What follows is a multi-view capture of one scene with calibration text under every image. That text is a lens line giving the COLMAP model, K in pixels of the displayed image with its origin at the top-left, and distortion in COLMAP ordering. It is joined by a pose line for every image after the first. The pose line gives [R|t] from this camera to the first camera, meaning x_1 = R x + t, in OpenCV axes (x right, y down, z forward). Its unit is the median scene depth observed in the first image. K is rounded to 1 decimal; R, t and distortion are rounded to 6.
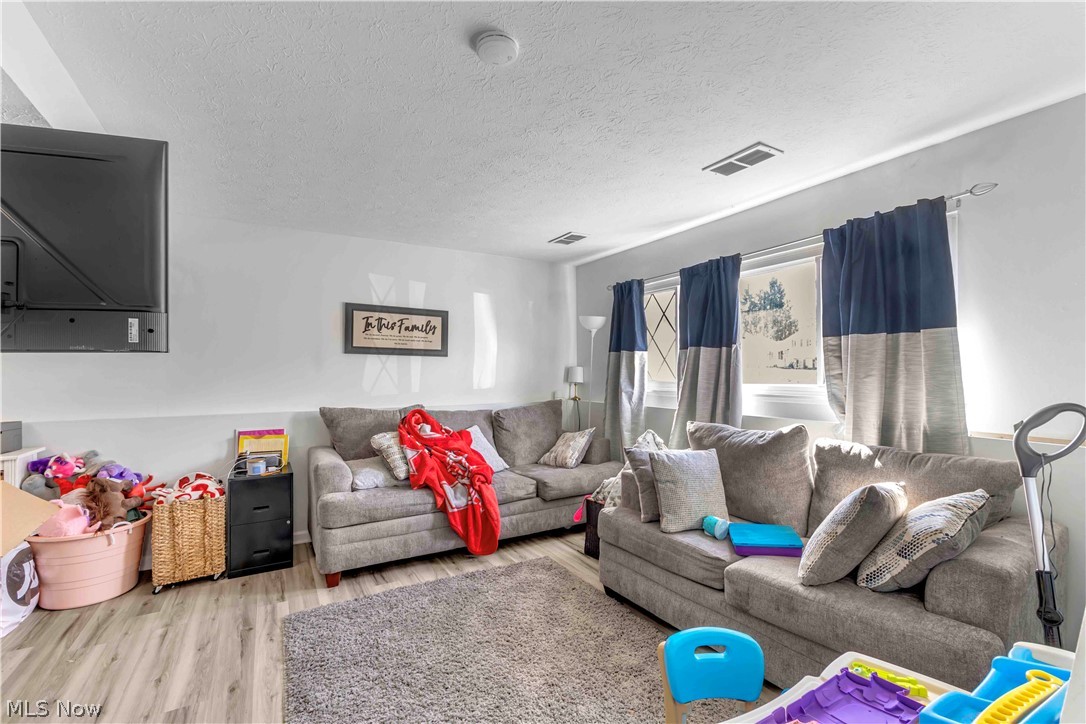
lens RADIAL K [[465.8, 0, 543.0], [0, 465.8, 362.0], [0, 0, 1]] dist [-0.000707, -0.000324]
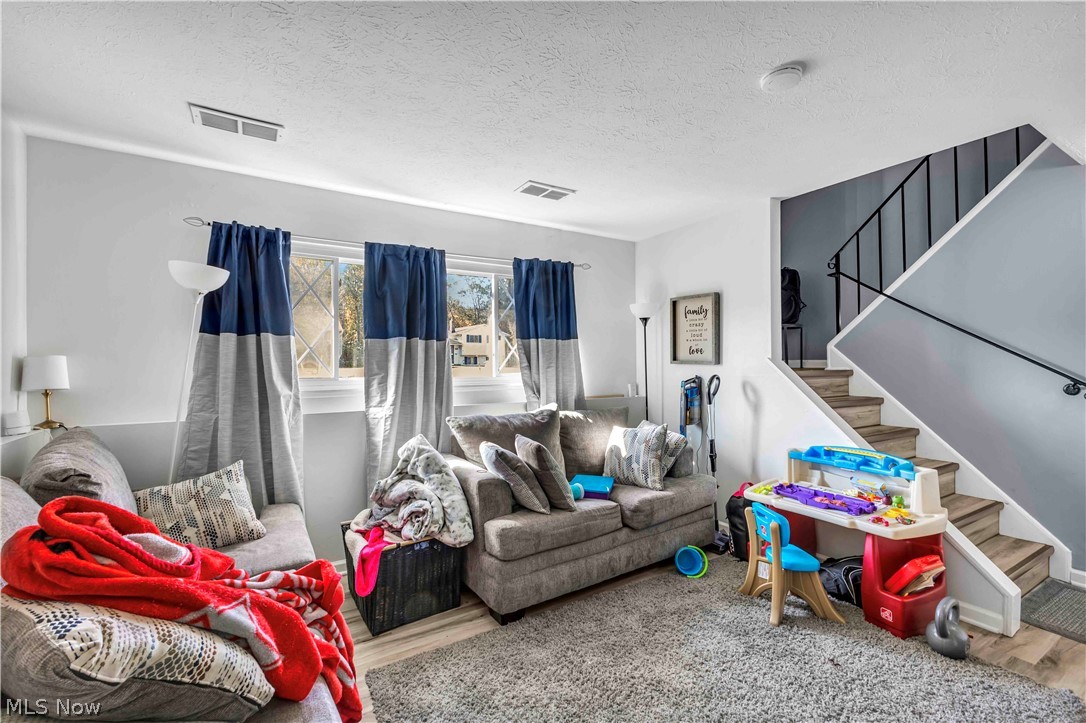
lens RADIAL K [[465.8, 0, 543.0], [0, 465.8, 361.5], [0, 0, 1]] dist [-0.000707, -0.000324]
pose [[-0.018896, 0.013616, 0.999729, -0.565399], [-0.014131, 0.999804, -0.013884, 0.021972], [-0.999722, -0.014390, -0.018700, 0.740203]]
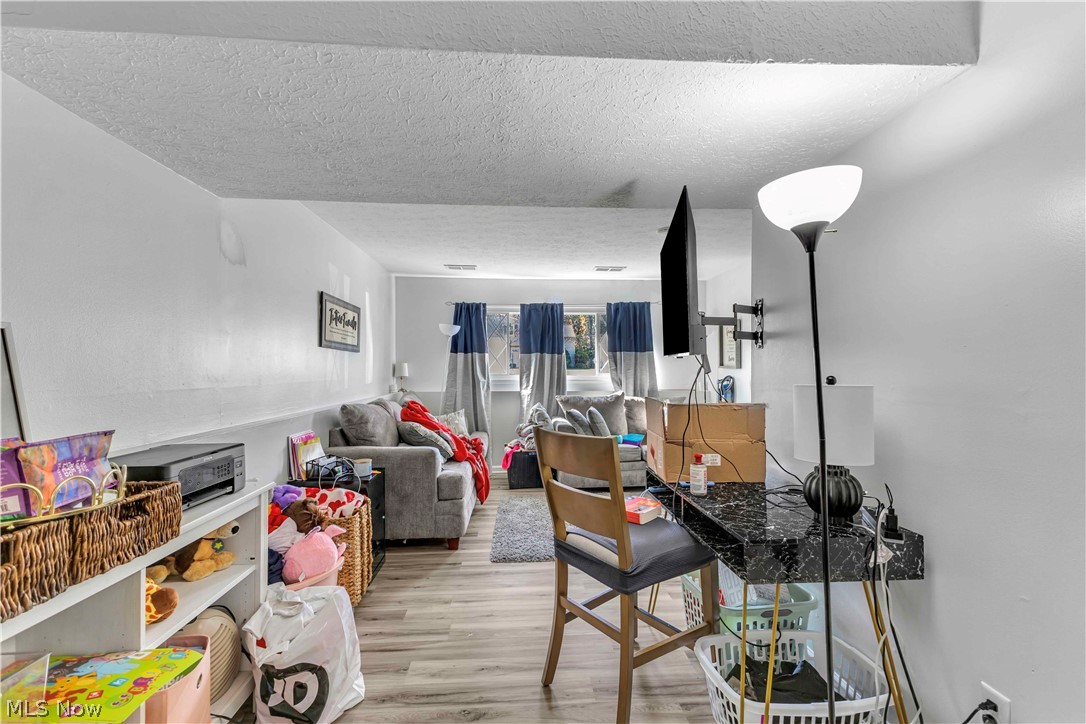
lens RADIAL K [[465.8, 0, 543.0], [0, 465.8, 362.0], [0, 0, 1]] dist [-0.000707, -0.000324]
pose [[0.451395, 0.012428, 0.892238, -1.154501], [-0.019062, 0.999809, -0.004282, 0.006843], [-0.892121, -0.015075, 0.451545, 0.222768]]
